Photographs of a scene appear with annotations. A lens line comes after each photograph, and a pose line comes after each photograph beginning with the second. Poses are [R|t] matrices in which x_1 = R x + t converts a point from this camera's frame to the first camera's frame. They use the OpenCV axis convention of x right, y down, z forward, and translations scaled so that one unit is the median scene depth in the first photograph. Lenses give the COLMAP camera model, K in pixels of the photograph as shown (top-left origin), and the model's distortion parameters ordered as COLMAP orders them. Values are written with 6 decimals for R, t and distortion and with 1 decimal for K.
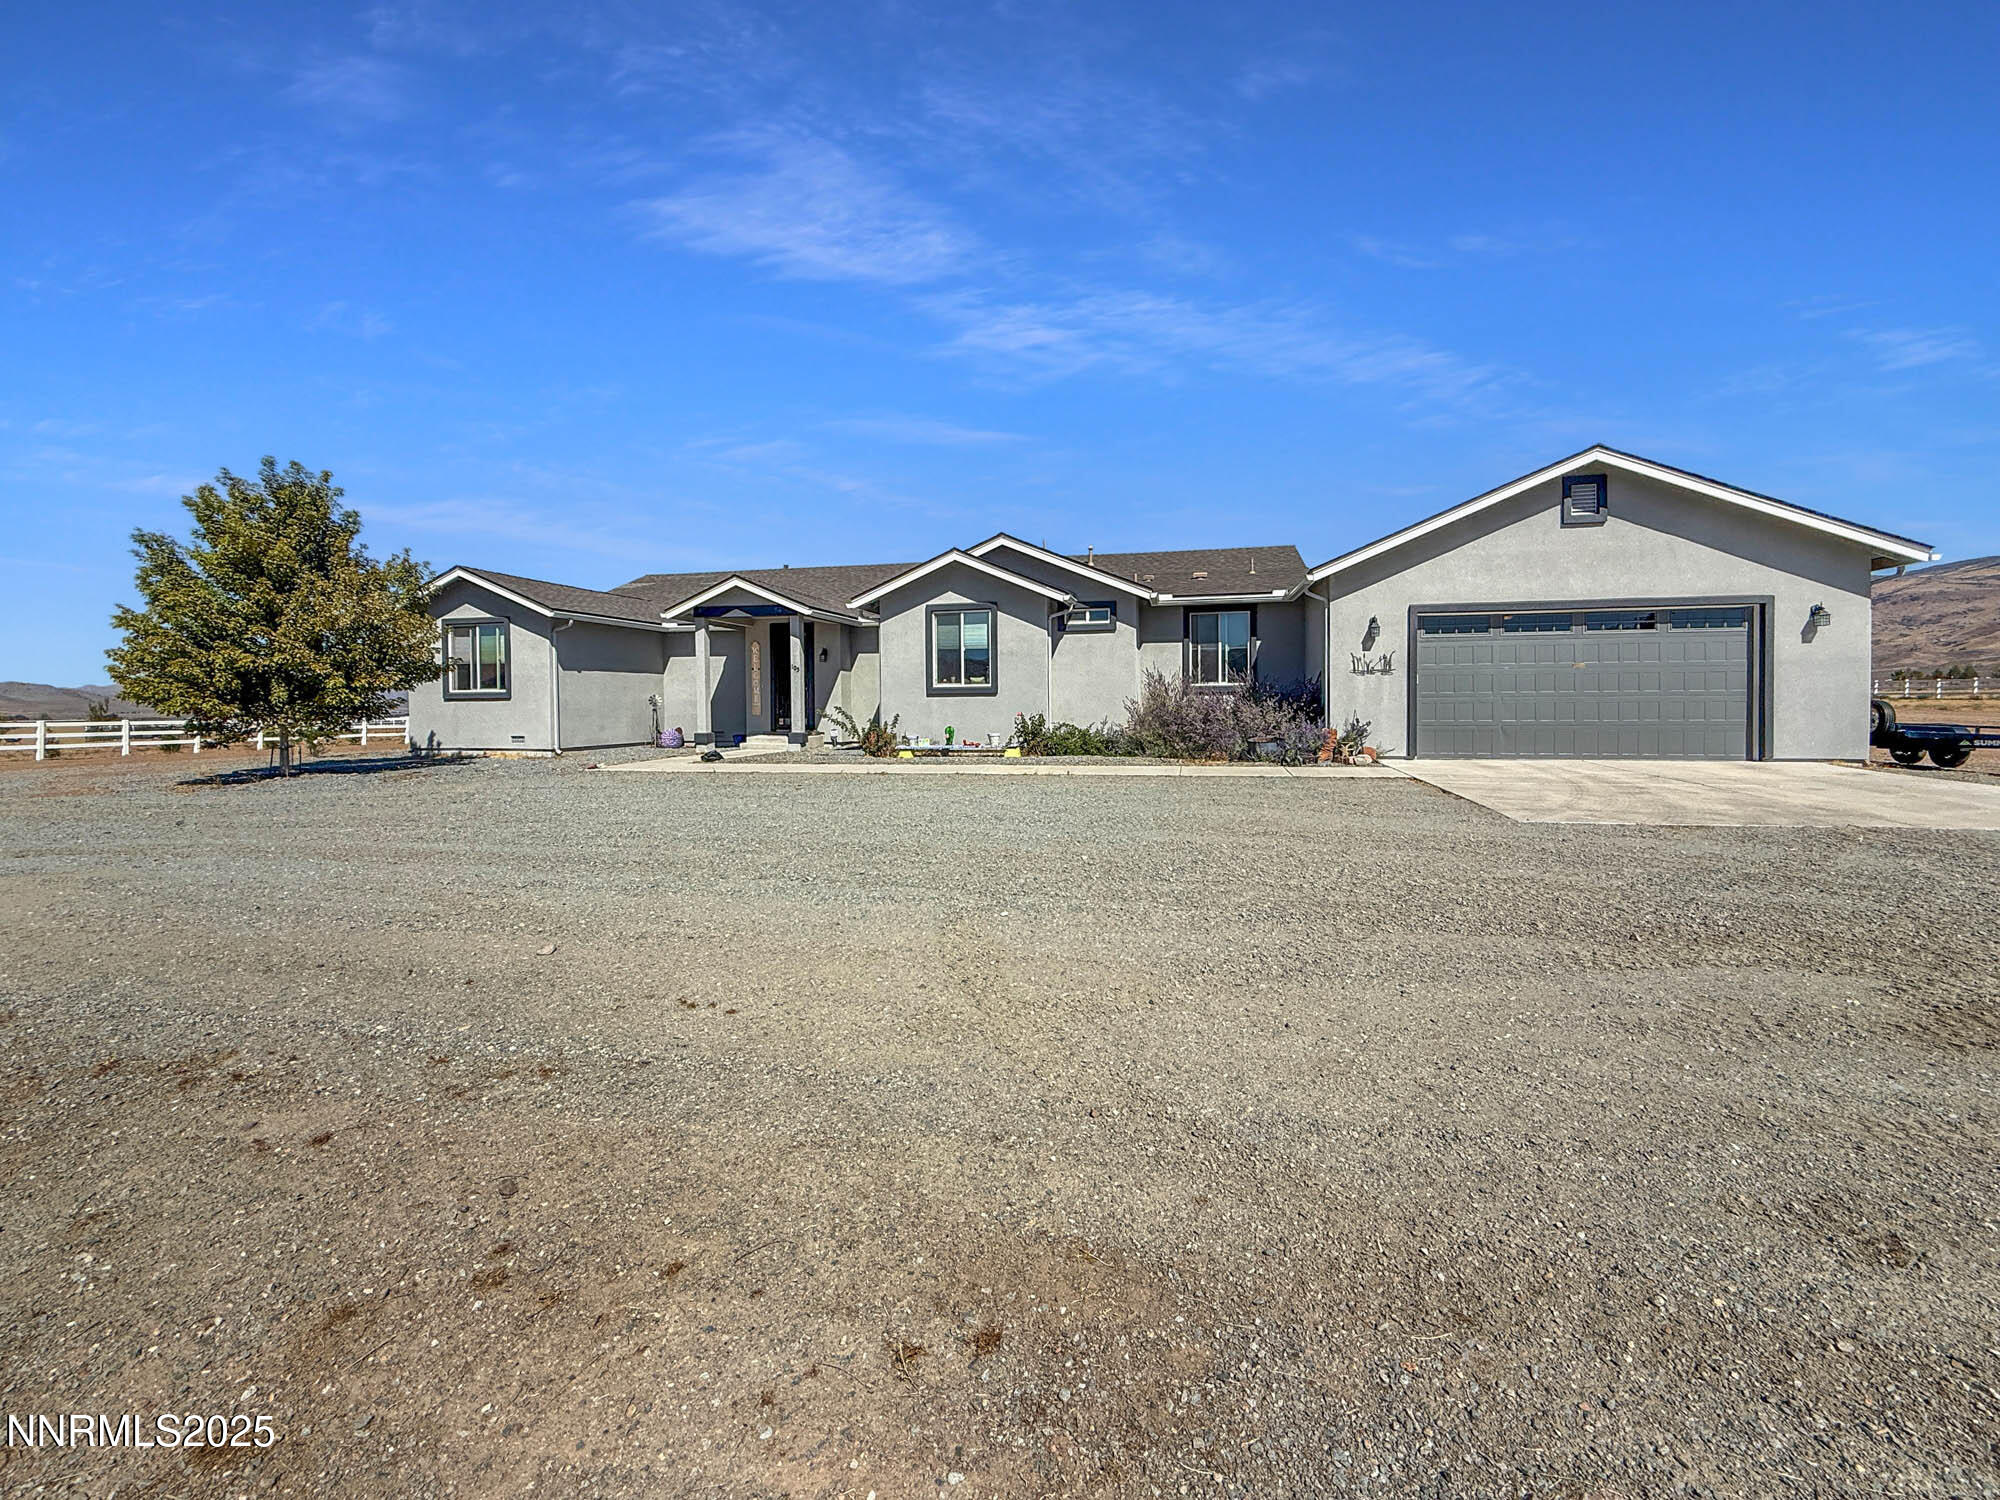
lens RADIAL K [[801.2, 0, 1004.3], [0, 801.2, 719.6], [0, 0, 1]] dist [-0.006785, 0.000590]
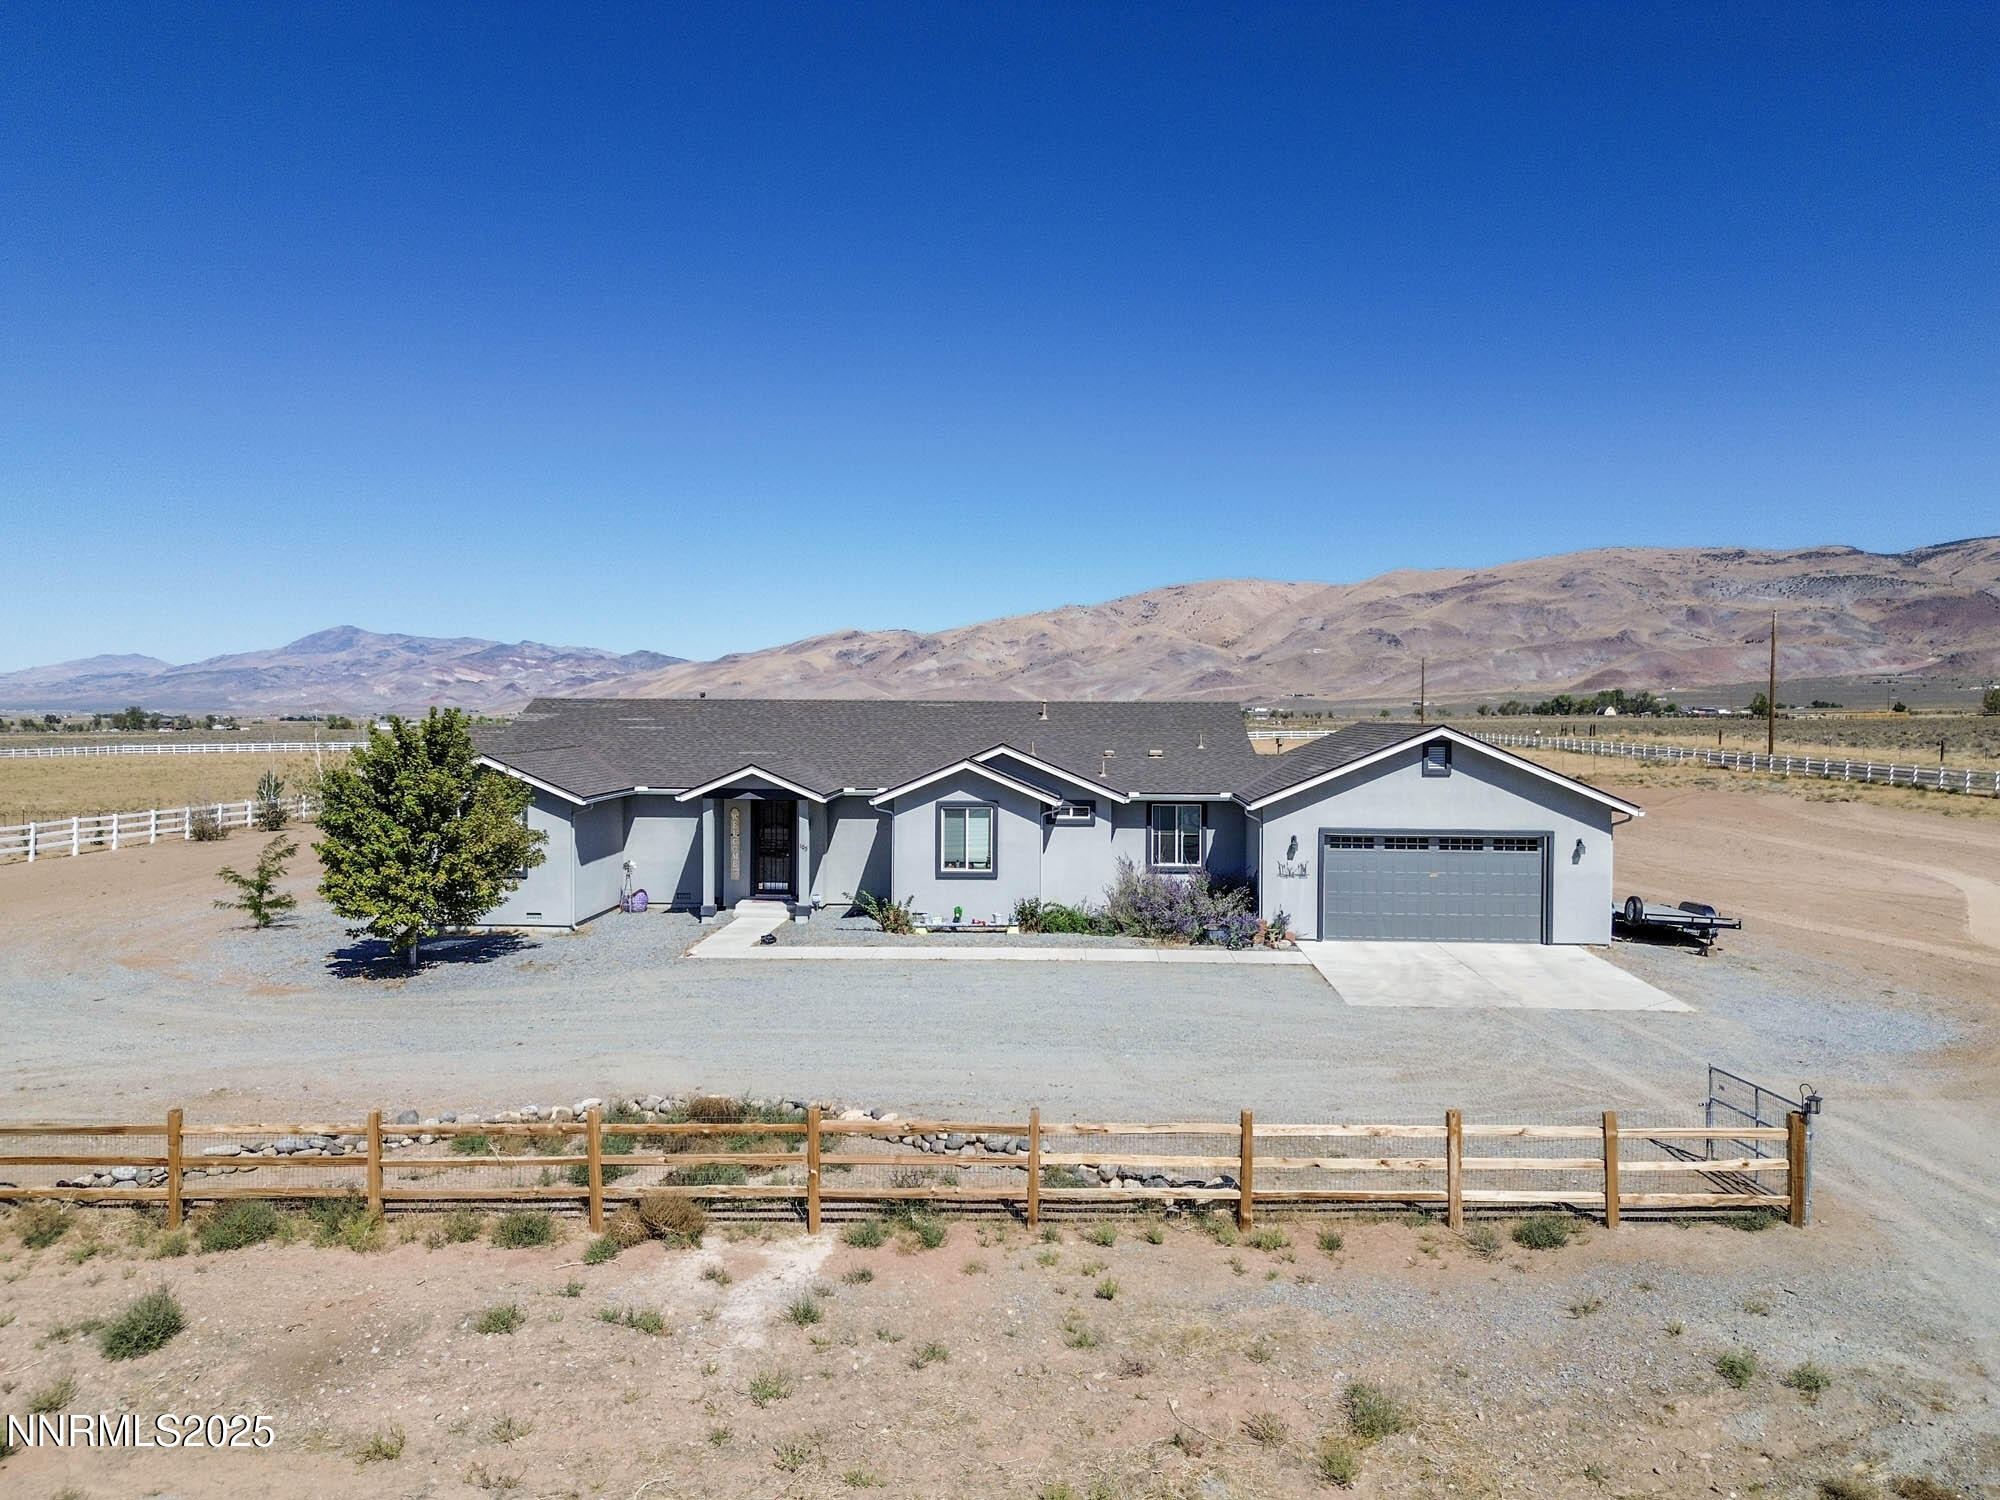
lens RADIAL K [[1397.6, 0, 997.5], [0, 1397.6, 753.7], [0, 0, 1]] dist [0.057557, -0.007213]
pose [[0.983760, 0.010048, 0.179209, -0.390388], [-0.012104, 0.999873, 0.010383, -0.244086], [-0.179082, -0.012383, 0.983756, -1.057233]]
